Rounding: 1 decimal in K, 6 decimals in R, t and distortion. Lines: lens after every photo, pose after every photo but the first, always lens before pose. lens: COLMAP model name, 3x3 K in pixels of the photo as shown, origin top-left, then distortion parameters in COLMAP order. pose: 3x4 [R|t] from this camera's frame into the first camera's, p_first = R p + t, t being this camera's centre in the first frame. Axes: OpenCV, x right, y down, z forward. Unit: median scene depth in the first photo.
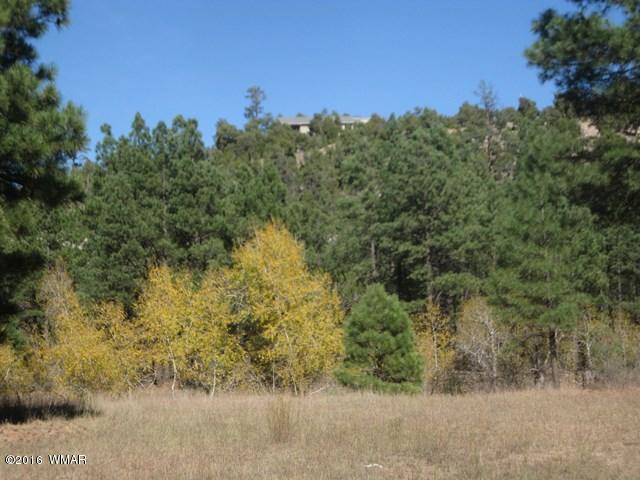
lens RADIAL K [[1403.4, 0, 320.0], [0, 1403.4, 240.0], [0, 0, 1]] dist [0.040143, -0.139479]
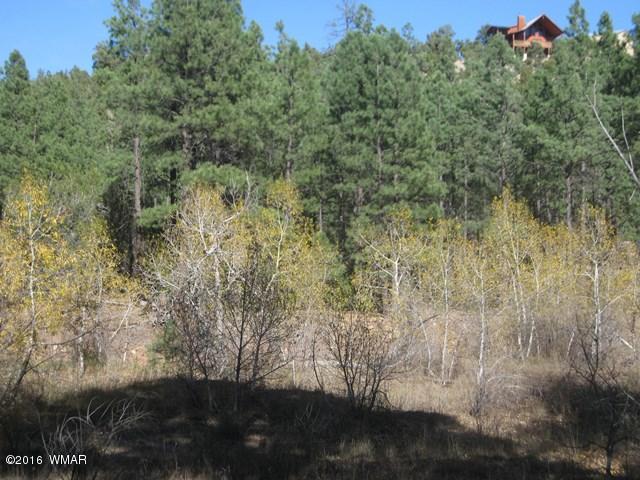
lens RADIAL K [[1179.5, 0, 320.0], [0, 1179.5, 240.0], [0, 0, 1]] dist [0.007104, -0.012506]
pose [[0.997413, 0.033127, 0.063802, 0.079589], [-0.035962, 0.998393, 0.043807, 0.025042], [-0.062248, -0.045988, 0.997001, 0.304611]]
